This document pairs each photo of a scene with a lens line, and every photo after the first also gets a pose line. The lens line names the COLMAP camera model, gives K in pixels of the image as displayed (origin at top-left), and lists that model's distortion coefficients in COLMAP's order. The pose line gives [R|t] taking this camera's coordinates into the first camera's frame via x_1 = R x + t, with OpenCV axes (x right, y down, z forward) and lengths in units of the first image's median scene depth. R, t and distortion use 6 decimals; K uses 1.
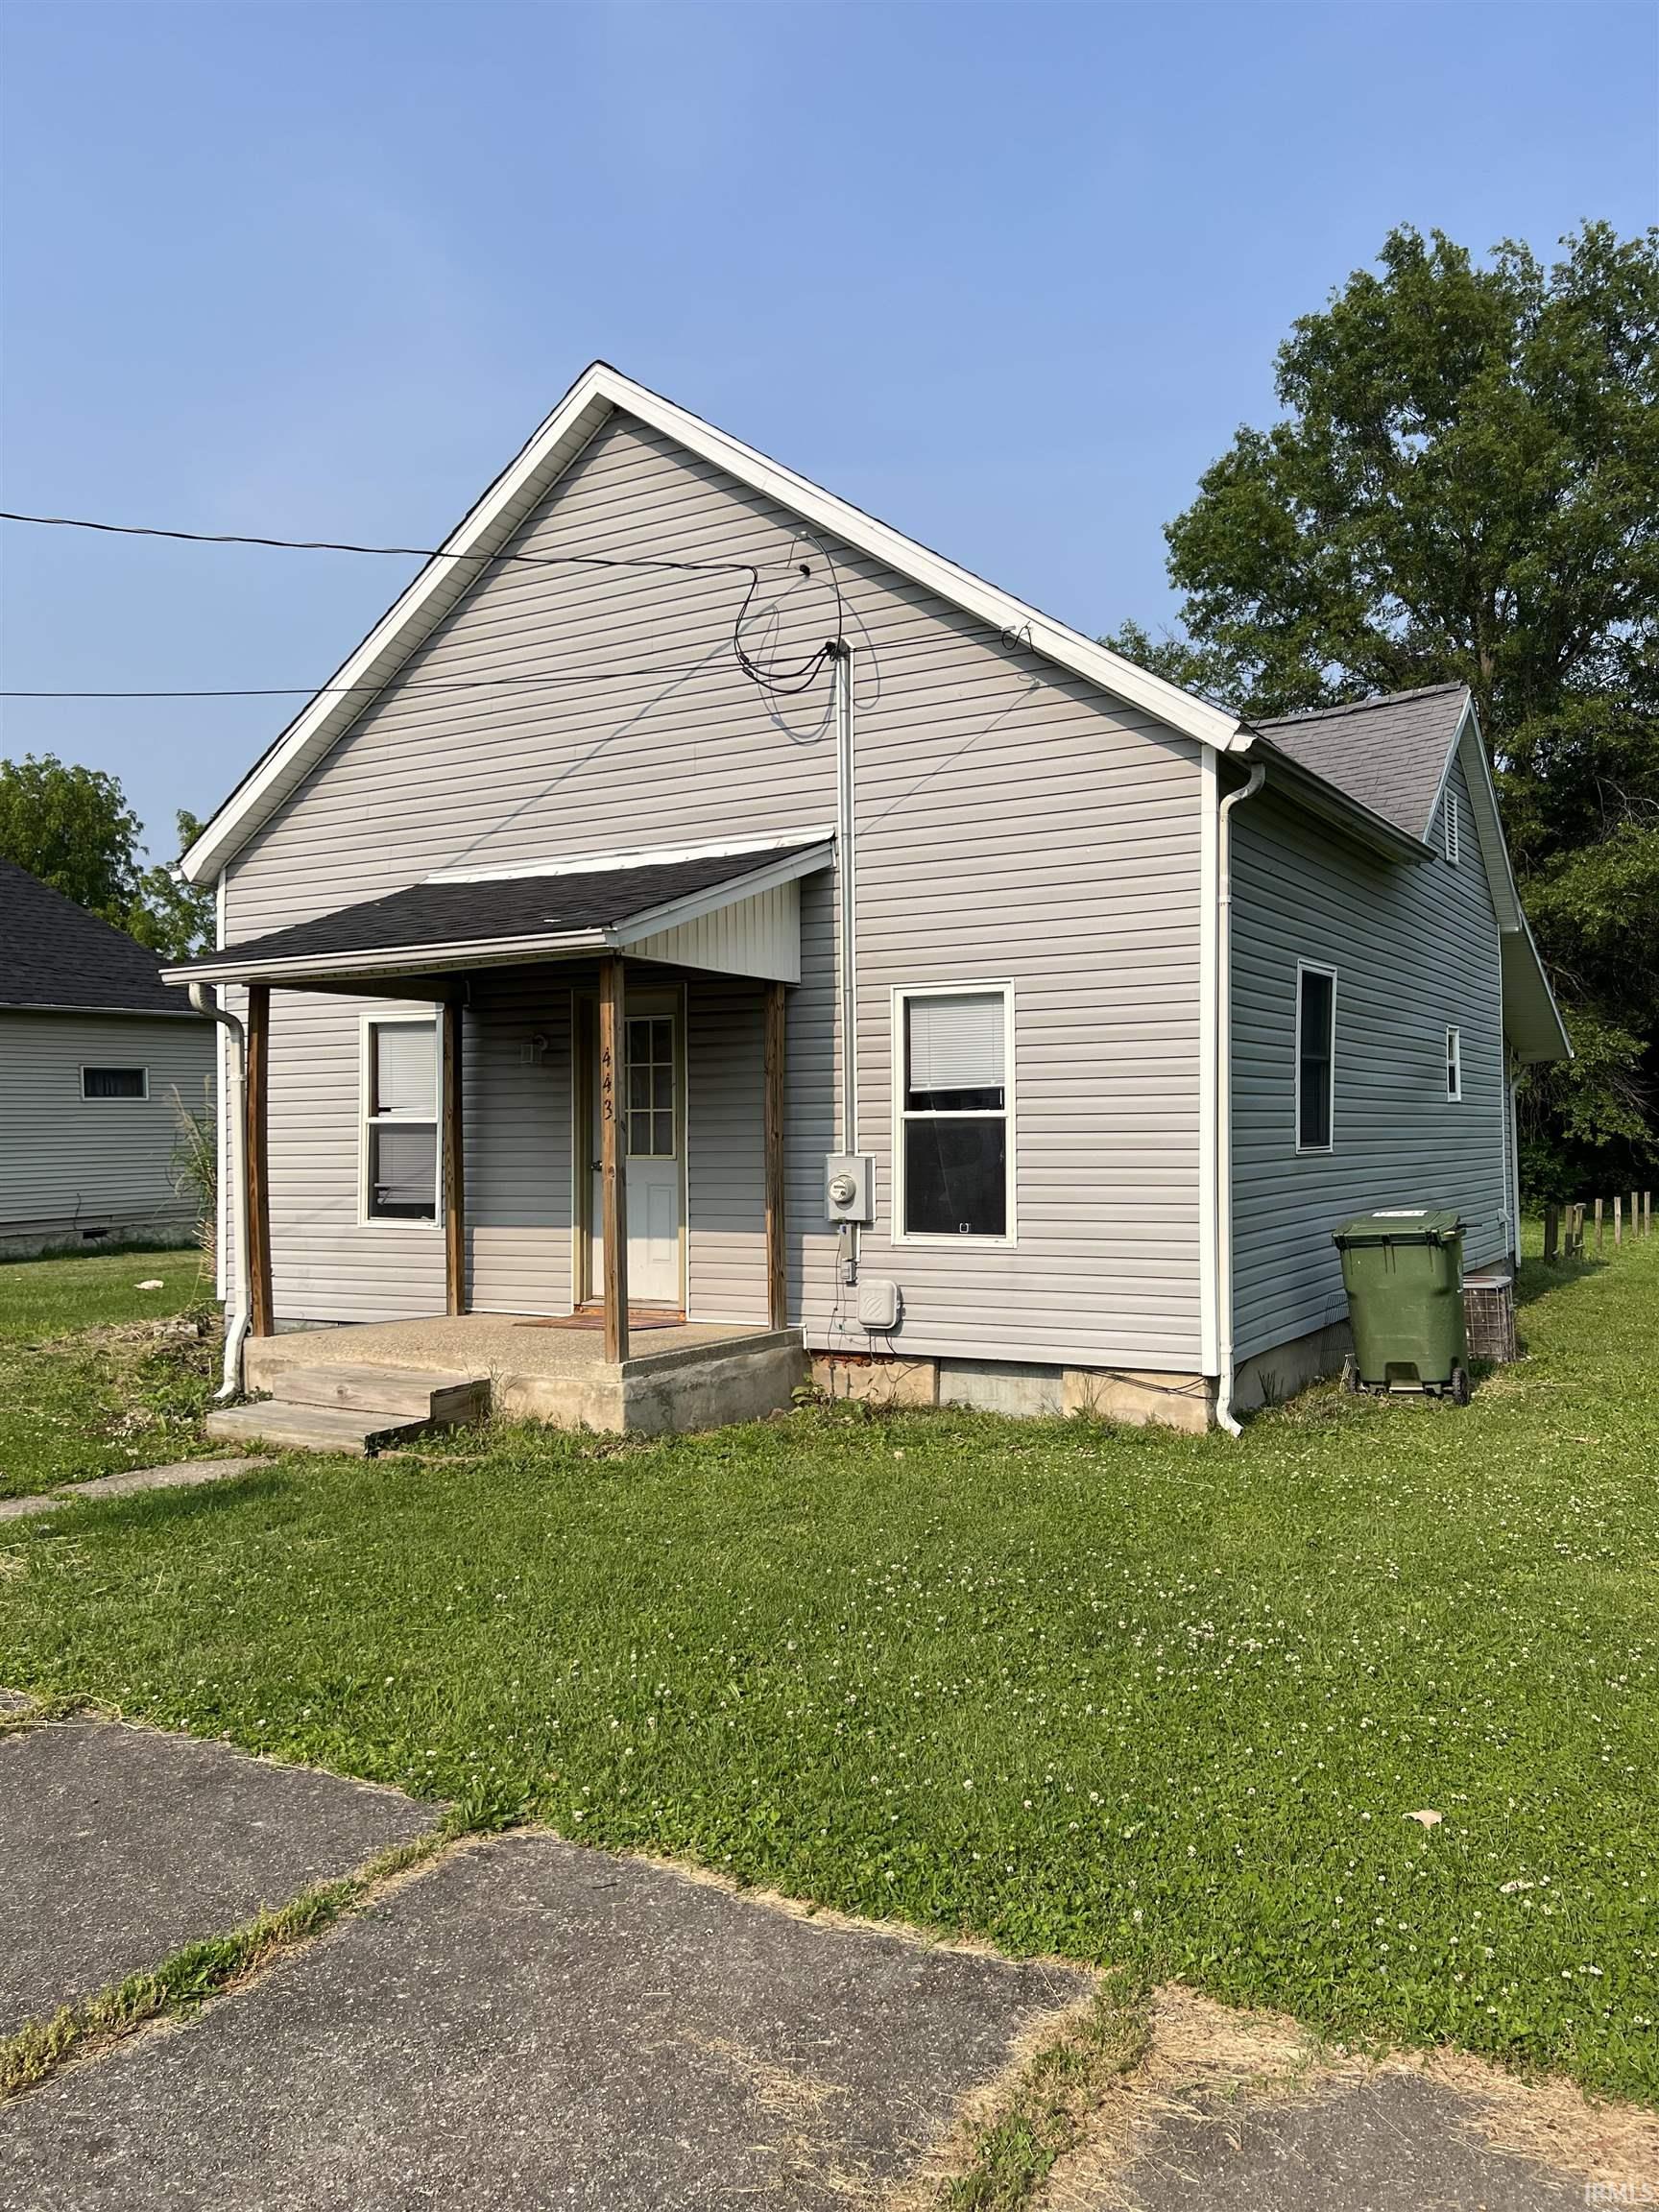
lens RADIAL K [[1694.2, 0, 830.7], [0, 1694.2, 1109.8], [0, 0, 1]] dist [0.002072, 0.000437]
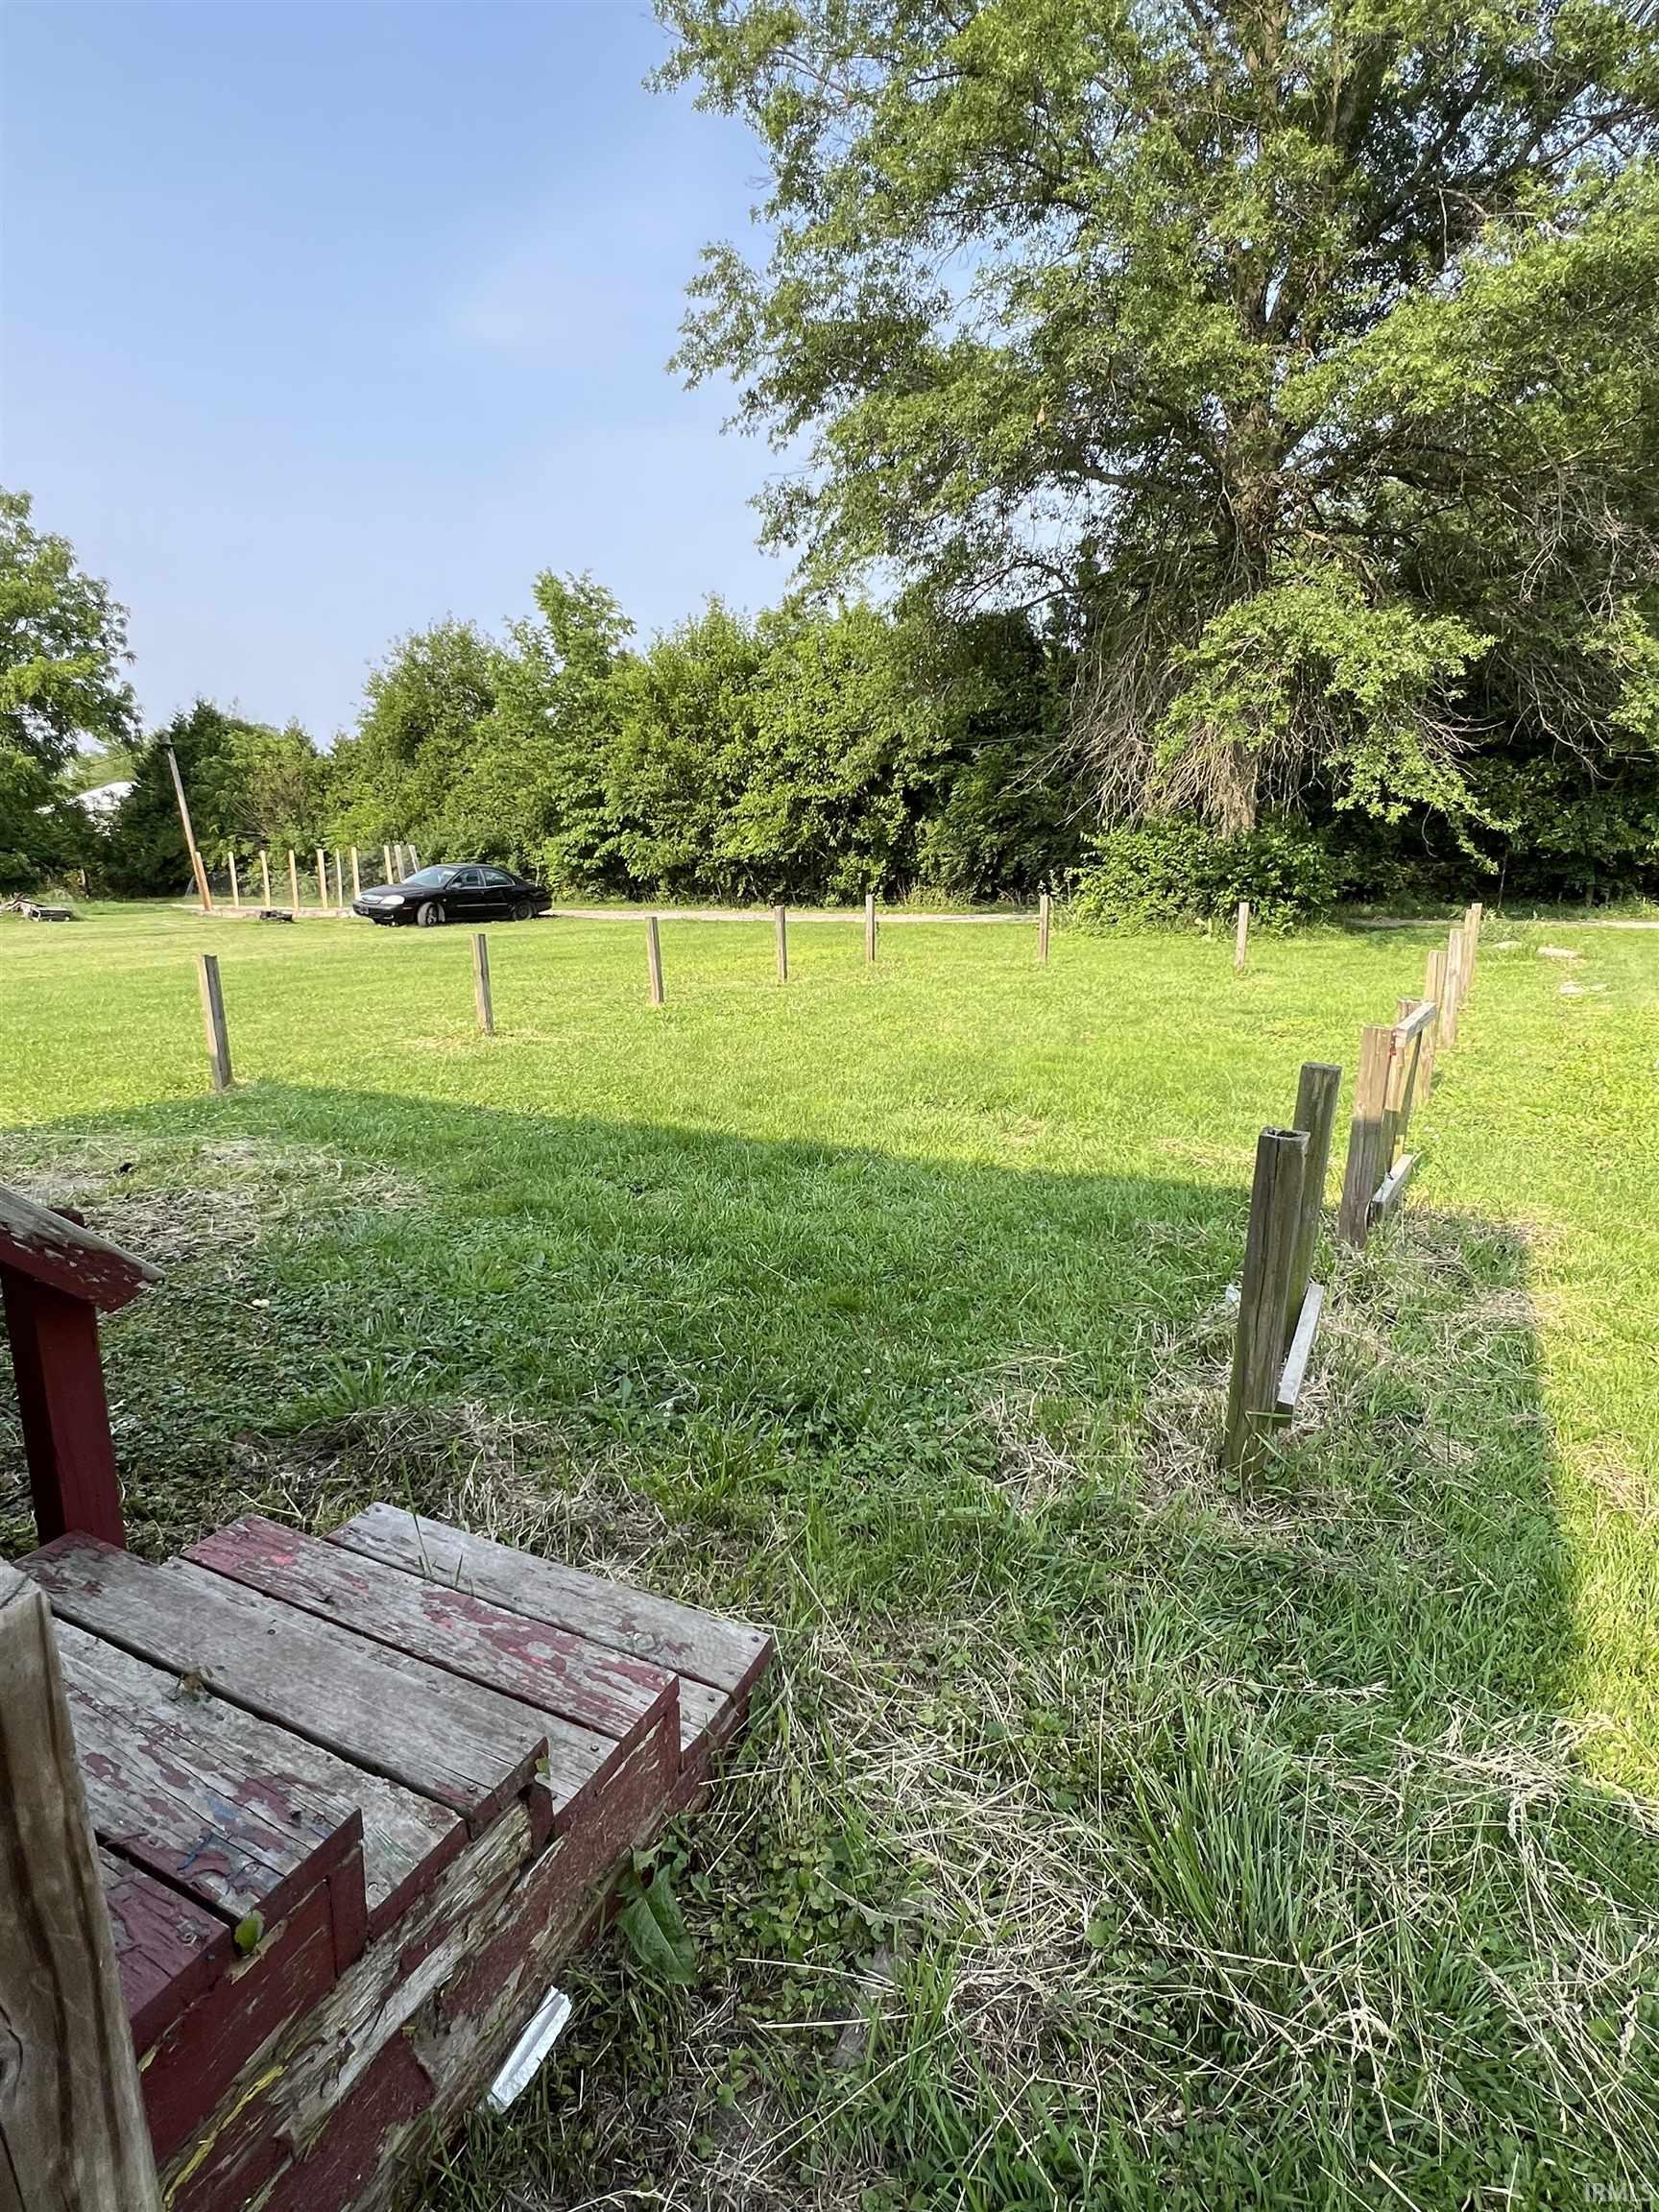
lens RADIAL K [[1186.1, 0, 828.0], [0, 1186.1, 1108.8], [0, 0, 1]] dist [-0.001471, -0.001802]
pose [[0.999006, -0.028800, 0.034033, 0.233265], [0.019853, 0.970862, 0.238816, 0.015133], [-0.039919, -0.237903, 0.970468, 0.568880]]
